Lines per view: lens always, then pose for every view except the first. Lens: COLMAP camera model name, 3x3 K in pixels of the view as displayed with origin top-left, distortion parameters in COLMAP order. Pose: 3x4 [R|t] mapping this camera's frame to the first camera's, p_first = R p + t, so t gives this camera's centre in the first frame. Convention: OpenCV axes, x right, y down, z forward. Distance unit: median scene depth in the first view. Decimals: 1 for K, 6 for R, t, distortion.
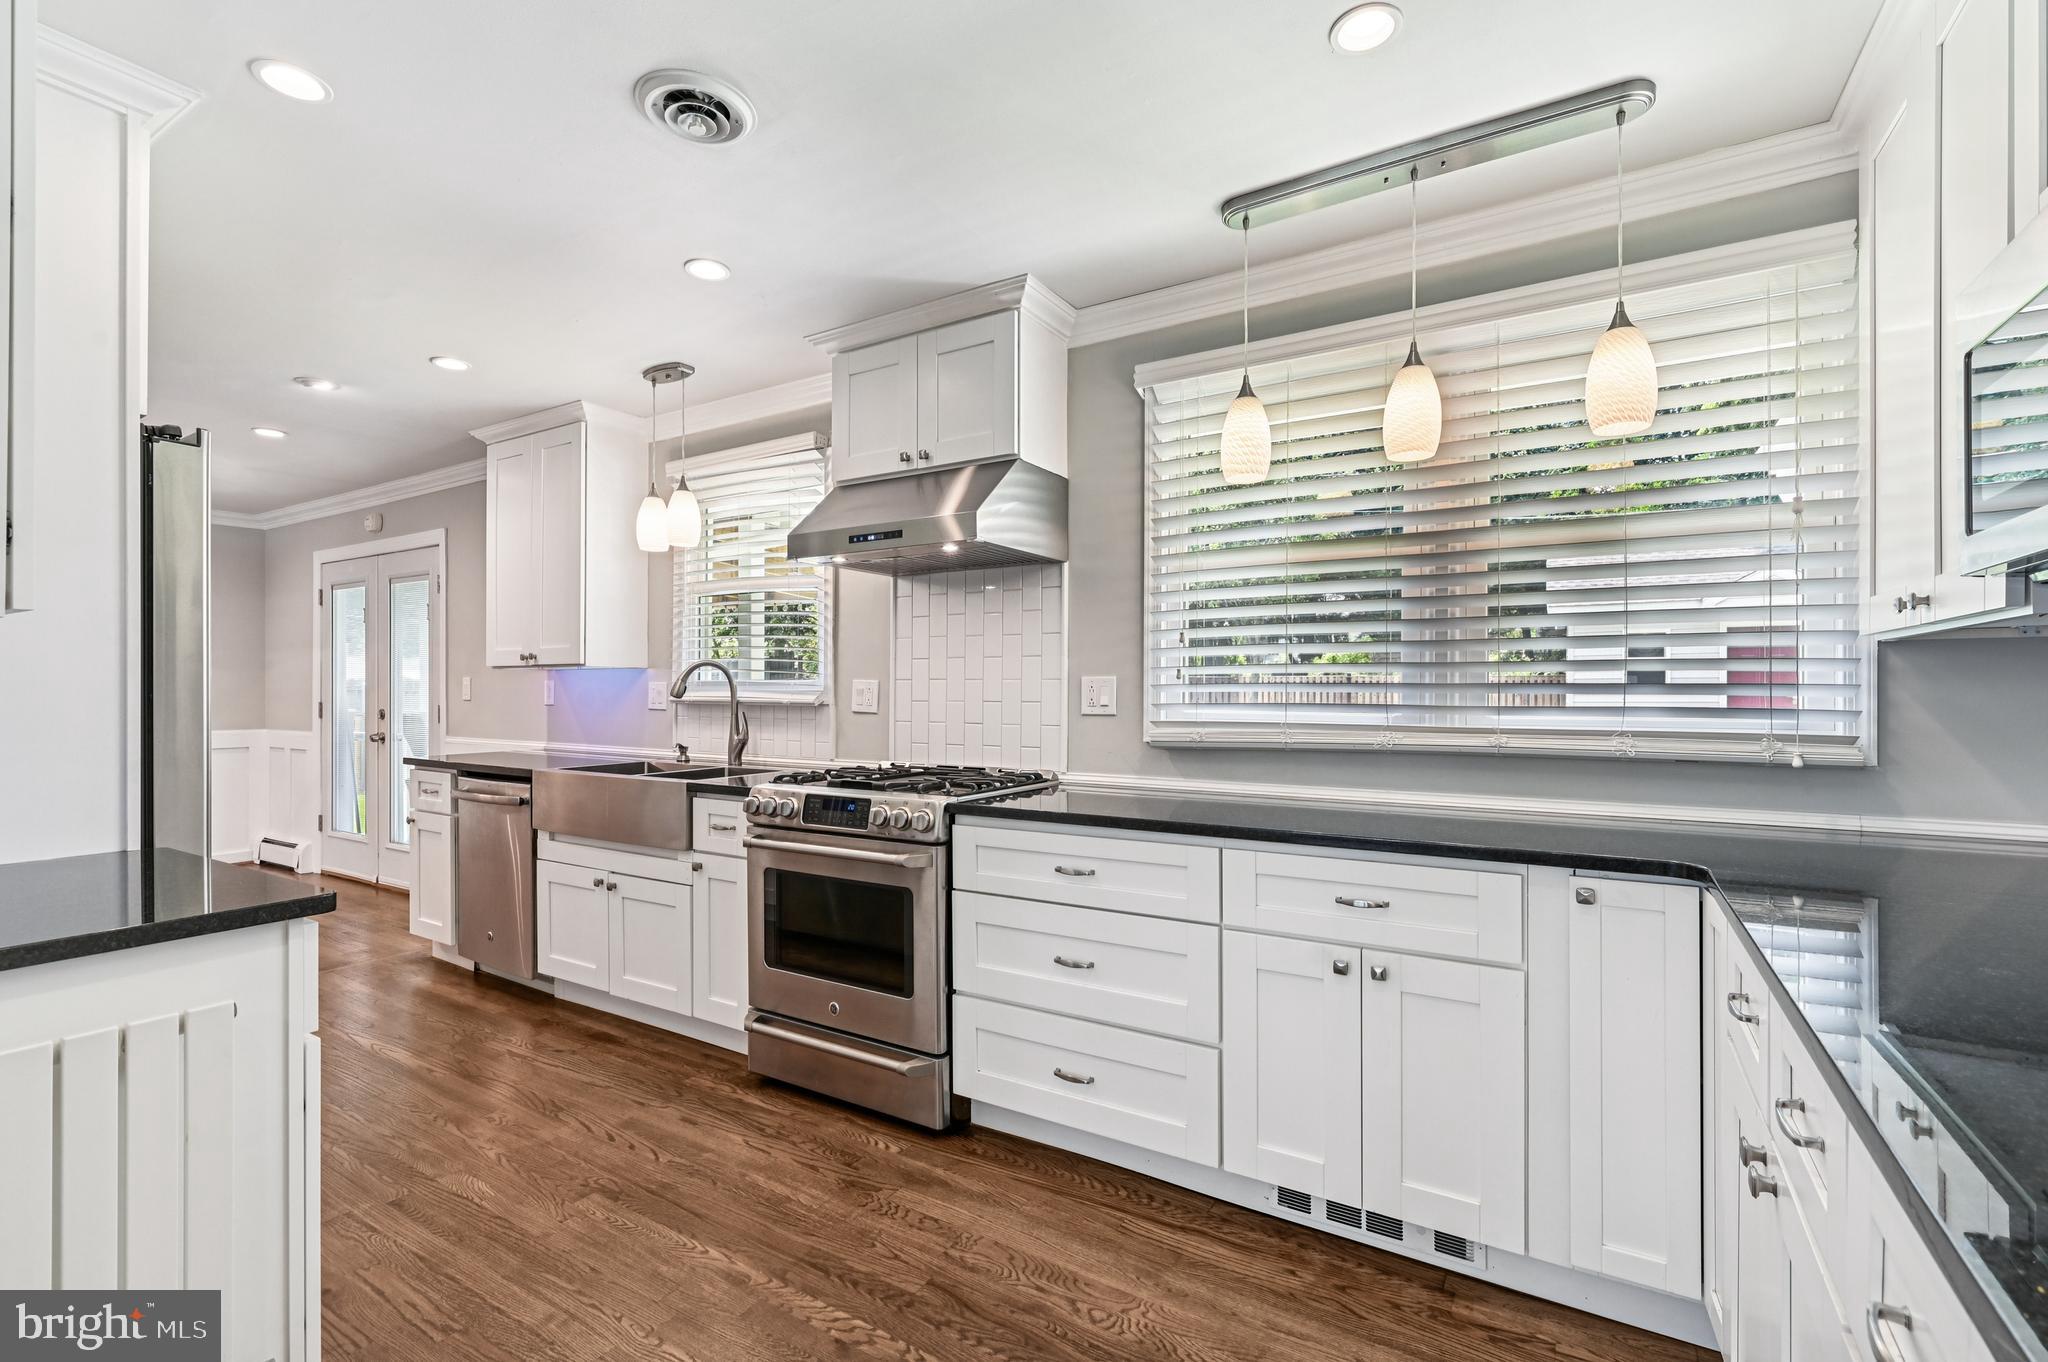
lens RADIAL K [[904.2, 0, 1040.2], [0, 904.2, 684.9], [0, 0, 1]] dist [-0.000890, 0.000439]
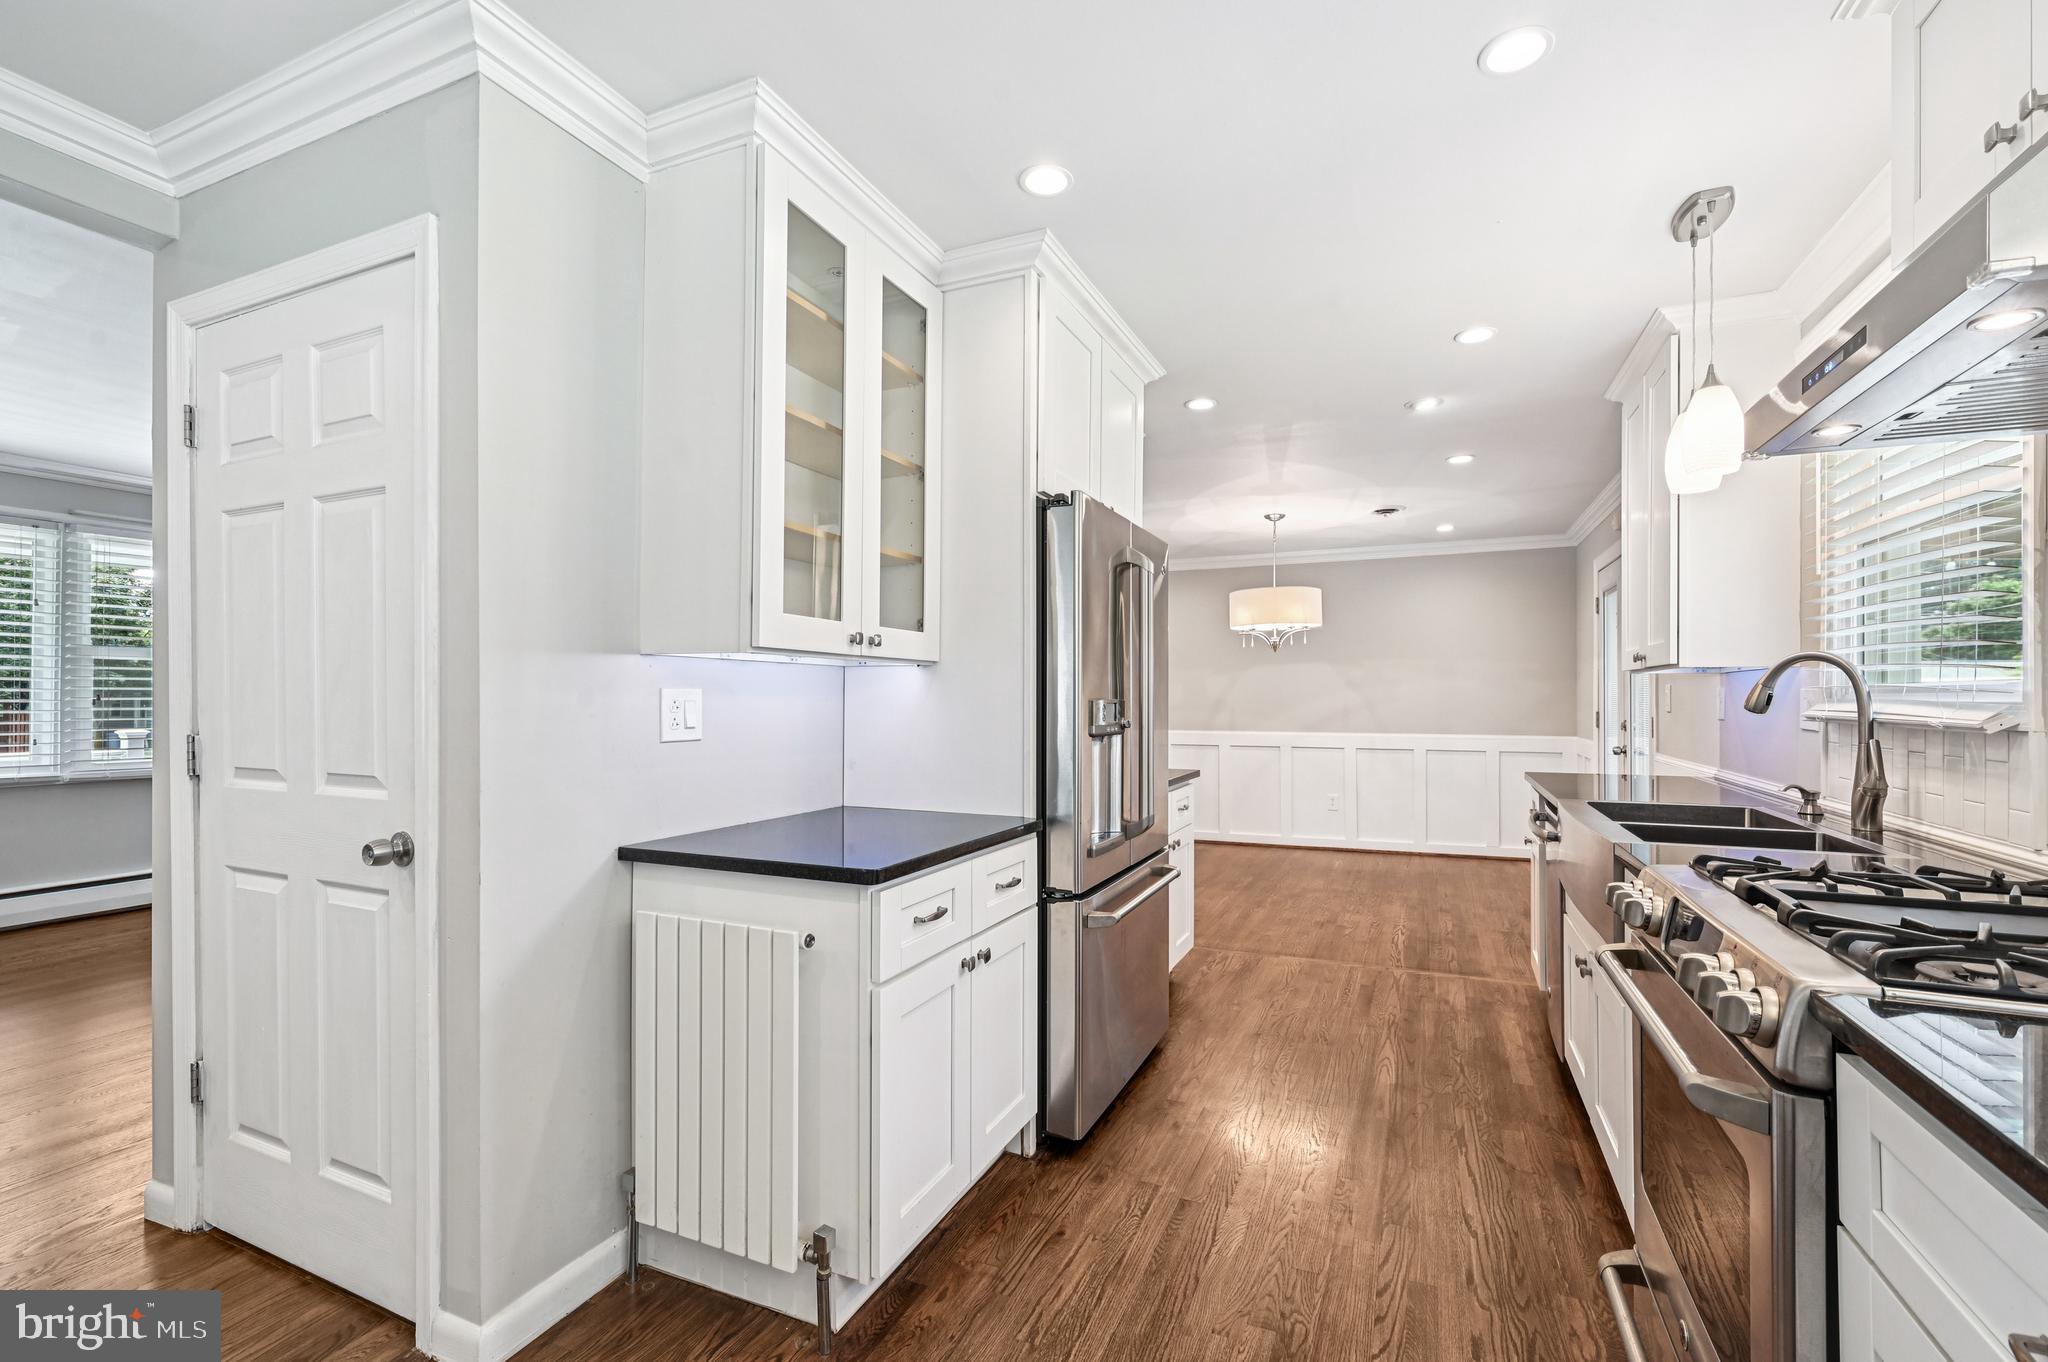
lens RADIAL K [[904.2, 0, 1037.4], [0, 904.2, 692.1], [0, 0, 1]] dist [-0.000890, 0.000439]
pose [[0.126316, -0.006855, -0.991966, 0.167943], [0.003148, 0.999974, -0.006509, 0.002437], [0.991985, -0.002301, 0.126335, 0.427696]]
